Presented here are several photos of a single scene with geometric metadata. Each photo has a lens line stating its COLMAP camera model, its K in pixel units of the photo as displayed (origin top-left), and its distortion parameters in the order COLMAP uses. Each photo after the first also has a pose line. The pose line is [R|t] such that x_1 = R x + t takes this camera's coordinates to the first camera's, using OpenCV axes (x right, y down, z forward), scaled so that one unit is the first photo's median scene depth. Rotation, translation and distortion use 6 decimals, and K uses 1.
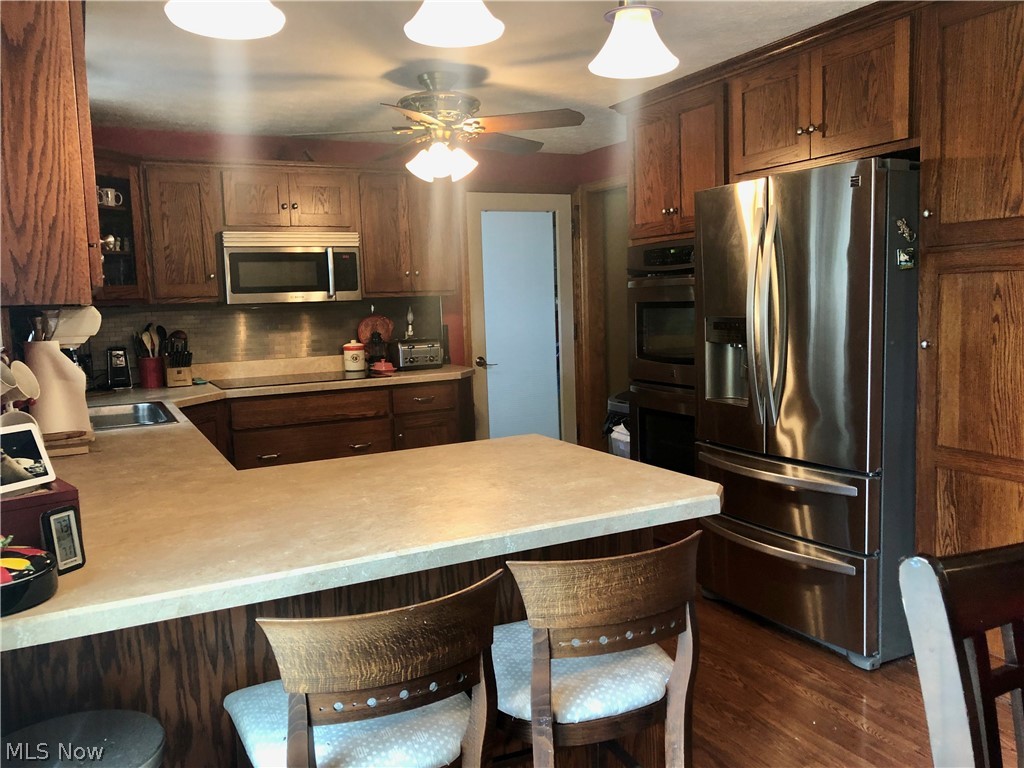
lens RADIAL K [[850.6, 0, 512.0], [0, 850.6, 384.0], [0, 0, 1]] dist [0.077777, -0.099035]
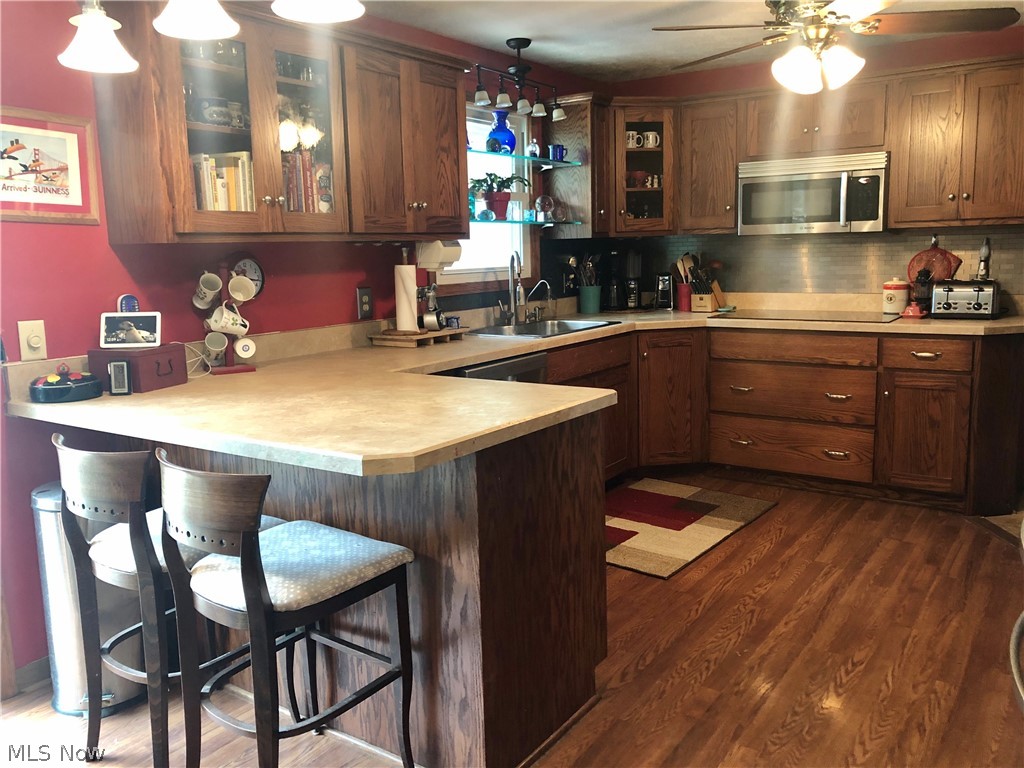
lens RADIAL K [[850.6, 0, 512.0], [0, 850.6, 384.0], [0, 0, 1]] dist [0.077777, -0.099035]
pose [[0.490242, 0.164498, -0.855922, 0.435982], [-0.085458, 0.986368, 0.140621, -0.038790], [0.867387, 0.004207, 0.497617, 0.258757]]
